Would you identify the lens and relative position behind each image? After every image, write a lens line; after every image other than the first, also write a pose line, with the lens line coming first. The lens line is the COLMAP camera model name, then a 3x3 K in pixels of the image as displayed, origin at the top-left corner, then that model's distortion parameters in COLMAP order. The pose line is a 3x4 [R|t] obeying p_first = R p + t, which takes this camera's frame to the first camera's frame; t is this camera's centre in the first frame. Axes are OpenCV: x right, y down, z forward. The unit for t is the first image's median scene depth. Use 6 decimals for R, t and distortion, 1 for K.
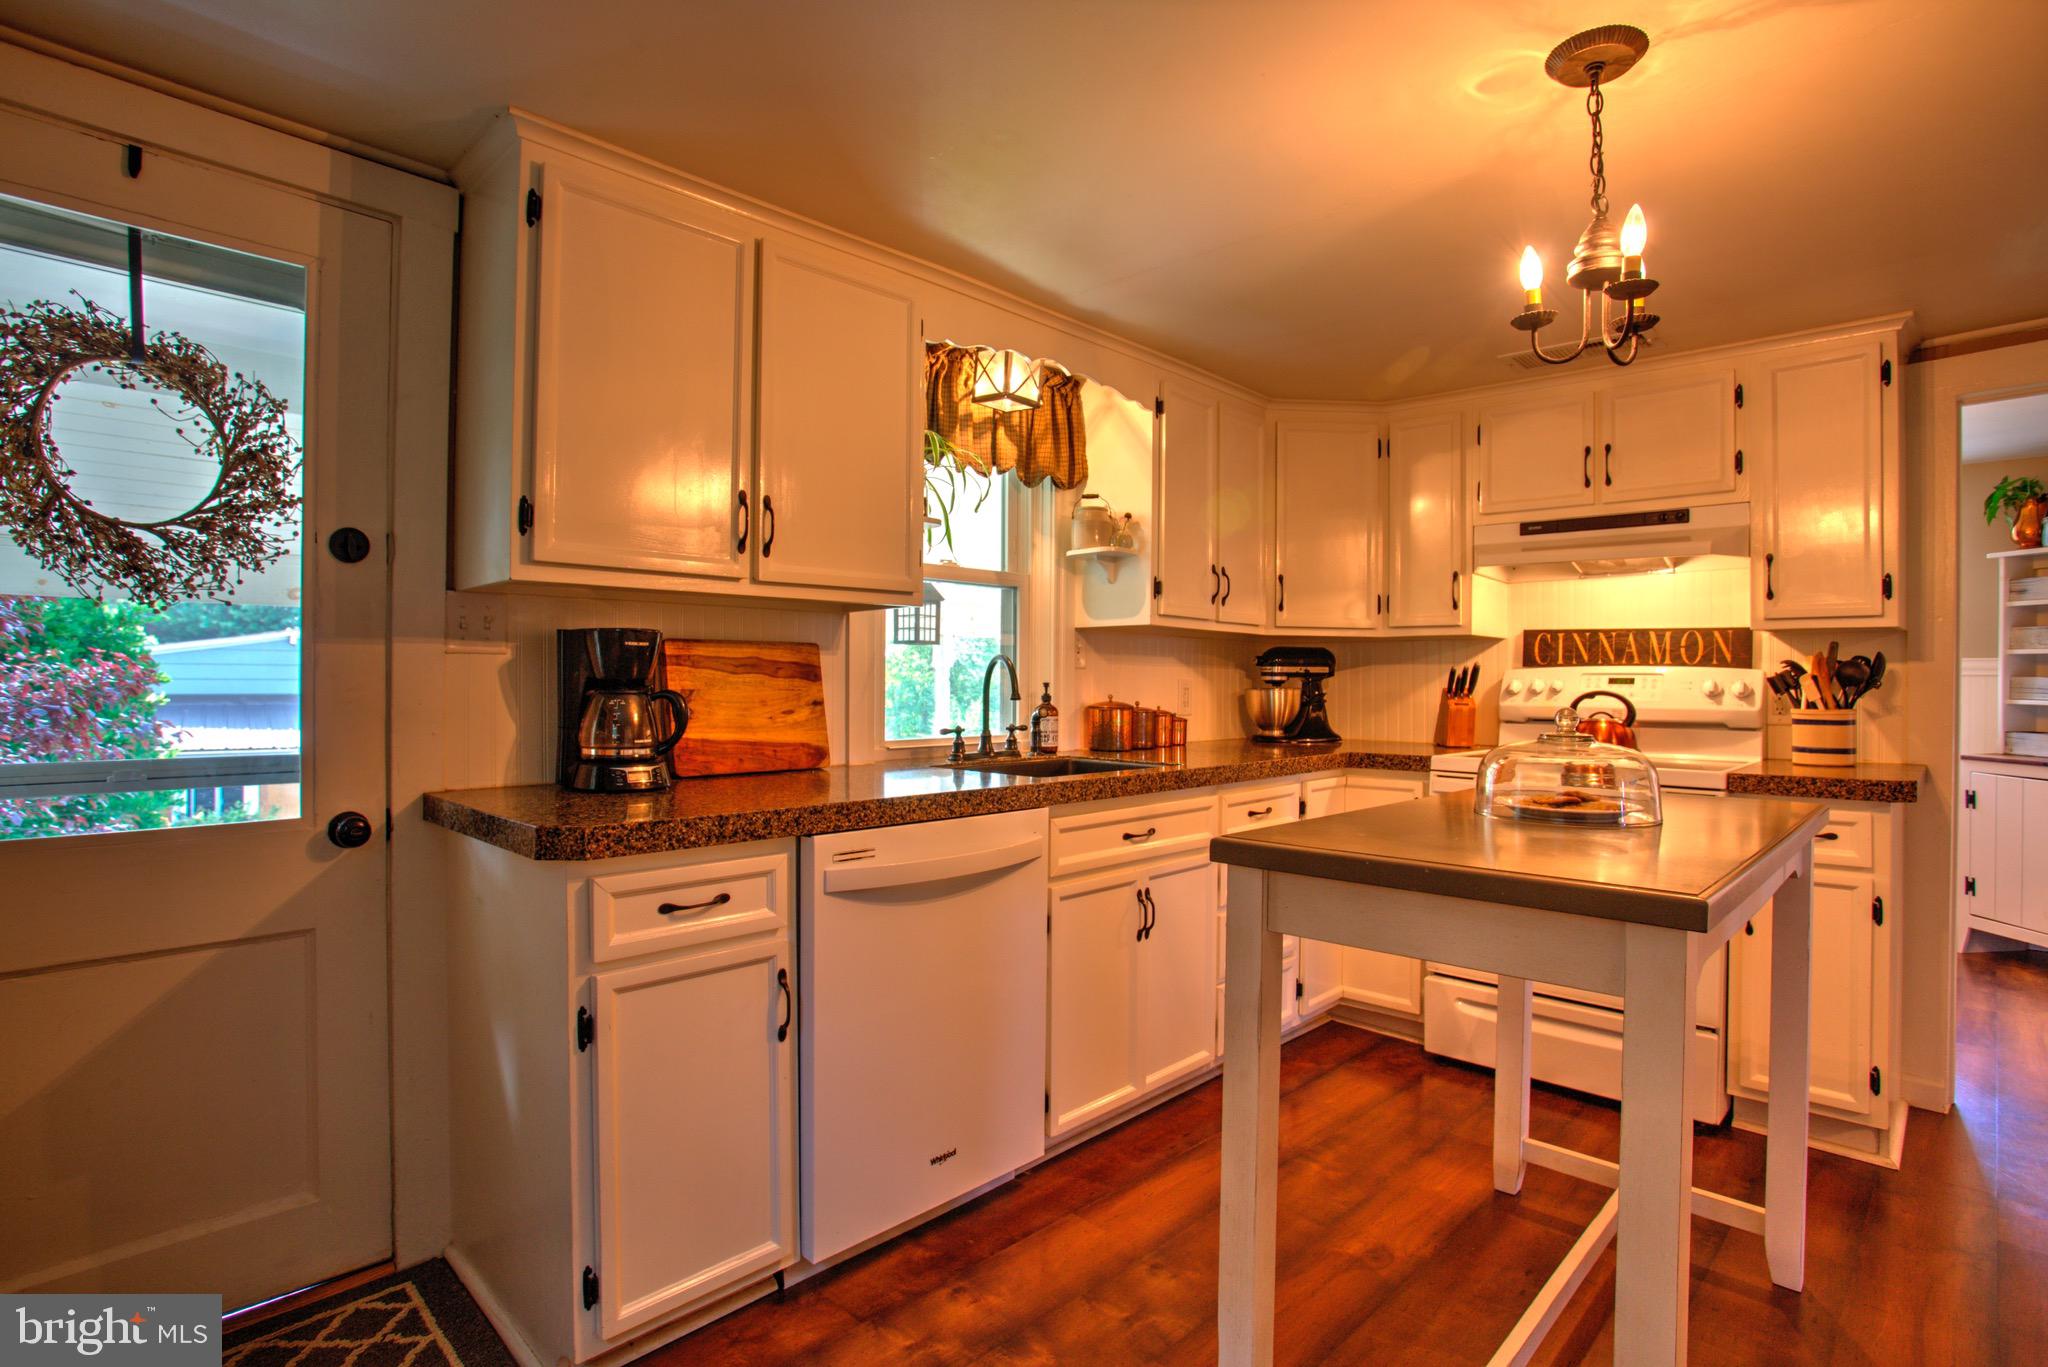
lens RADIAL K [[1025.0, 0, 1032.0], [0, 1025.0, 679.1], [0, 0, 1]] dist [-0.066774, 0.026565]
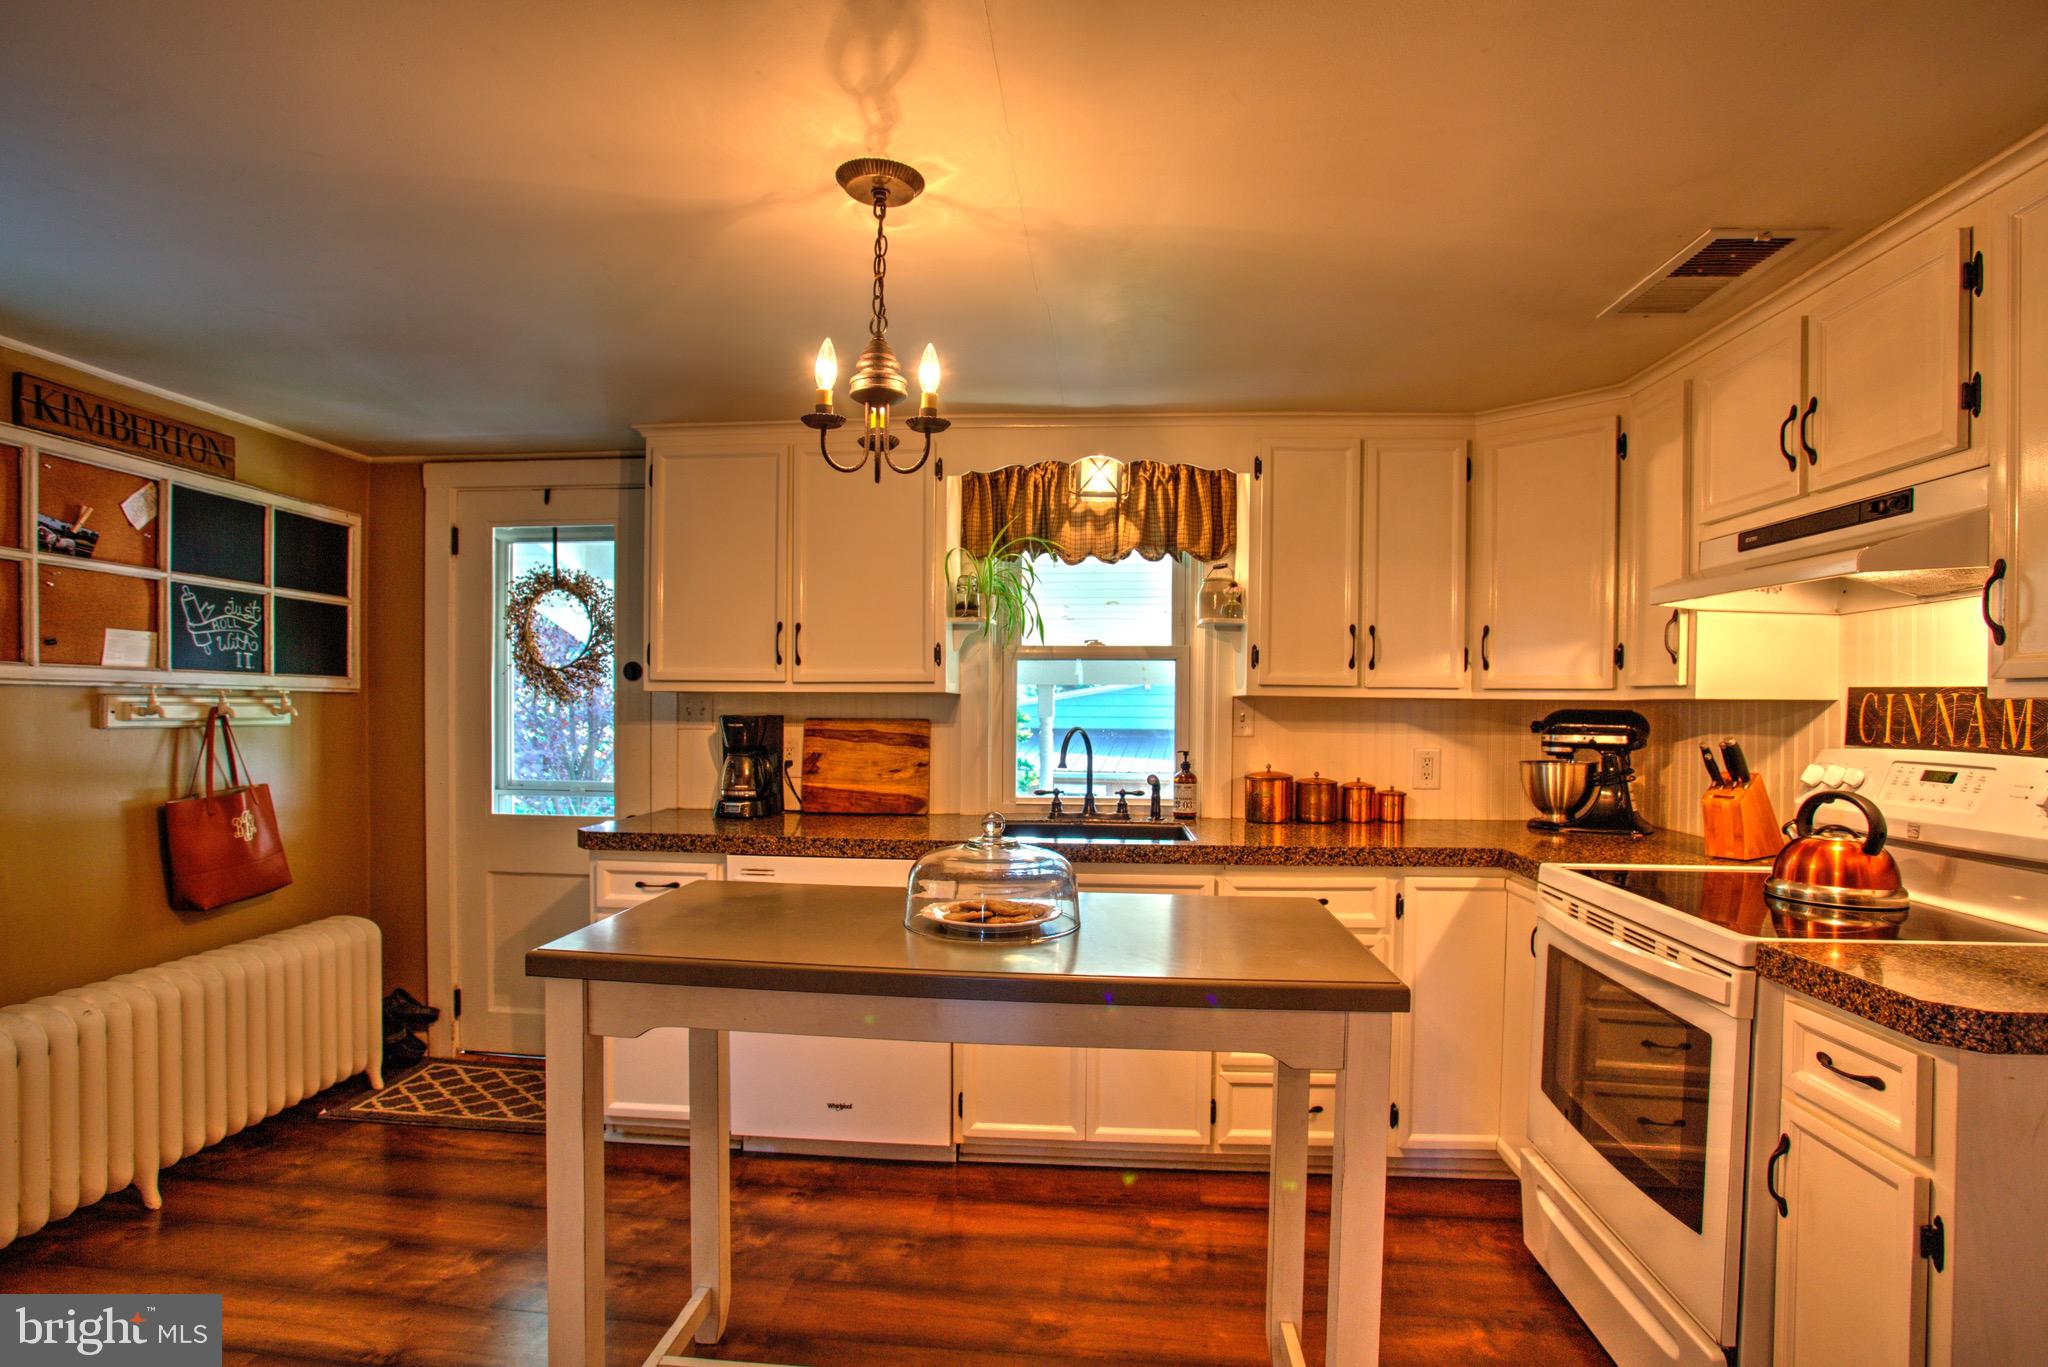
lens RADIAL K [[1039.4, 0, 1020.7], [0, 1039.4, 724.2], [0, 0, 1]] dist [-0.061460, 0.033971]
pose [[0.627881, 0.011030, -0.778231, 0.884957], [-0.002085, 0.999920, 0.012490, -0.044022], [0.778306, -0.006220, 0.627854, 0.254816]]
